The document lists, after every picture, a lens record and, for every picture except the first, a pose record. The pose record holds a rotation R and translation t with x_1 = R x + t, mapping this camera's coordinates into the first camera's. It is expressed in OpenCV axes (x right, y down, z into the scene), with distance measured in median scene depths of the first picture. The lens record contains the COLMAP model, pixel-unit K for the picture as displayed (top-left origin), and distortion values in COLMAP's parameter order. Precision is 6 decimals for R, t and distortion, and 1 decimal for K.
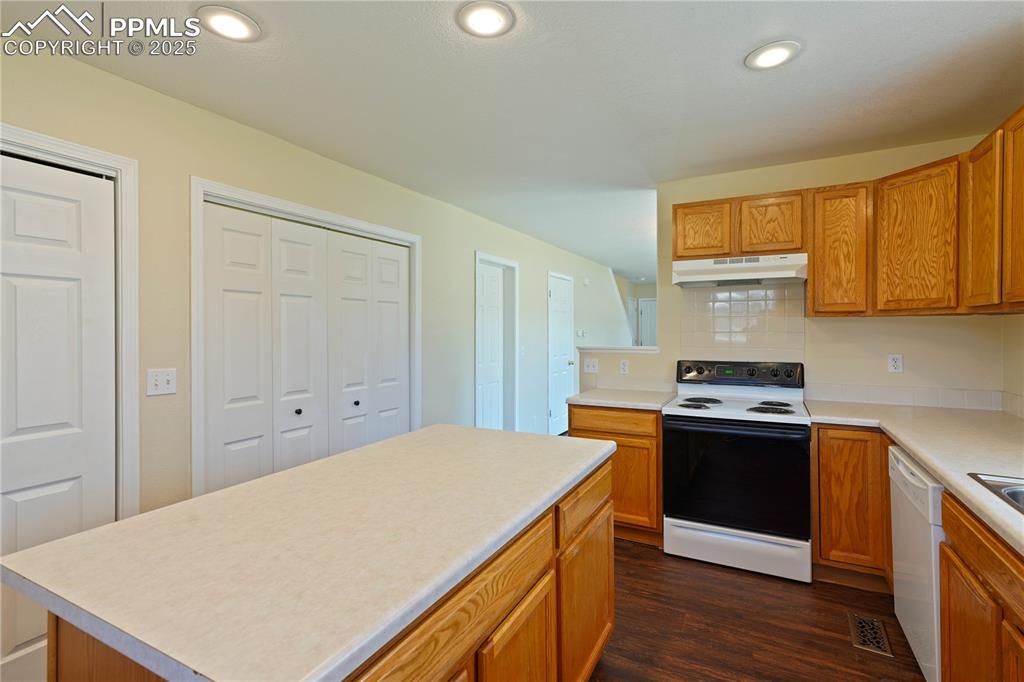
lens RADIAL K [[471.1, 0, 516.9], [0, 471.1, 334.5], [0, 0, 1]] dist [0.000555, 0.000218]
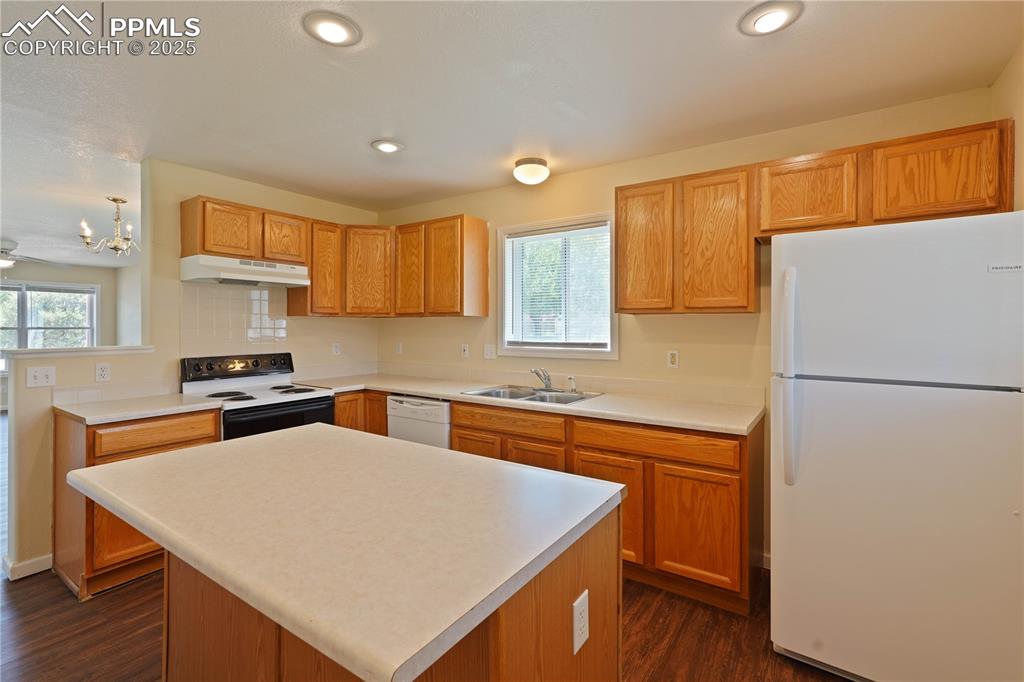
lens RADIAL K [[471.1, 0, 518.6], [0, 471.1, 331.0], [0, 0, 1]] dist [0.000555, 0.000218]
pose [[0.108654, -0.007170, 0.994054, -0.629660], [0.008132, 0.999947, 0.006323, 0.000302], [-0.994046, 0.007396, 0.108707, 0.286500]]
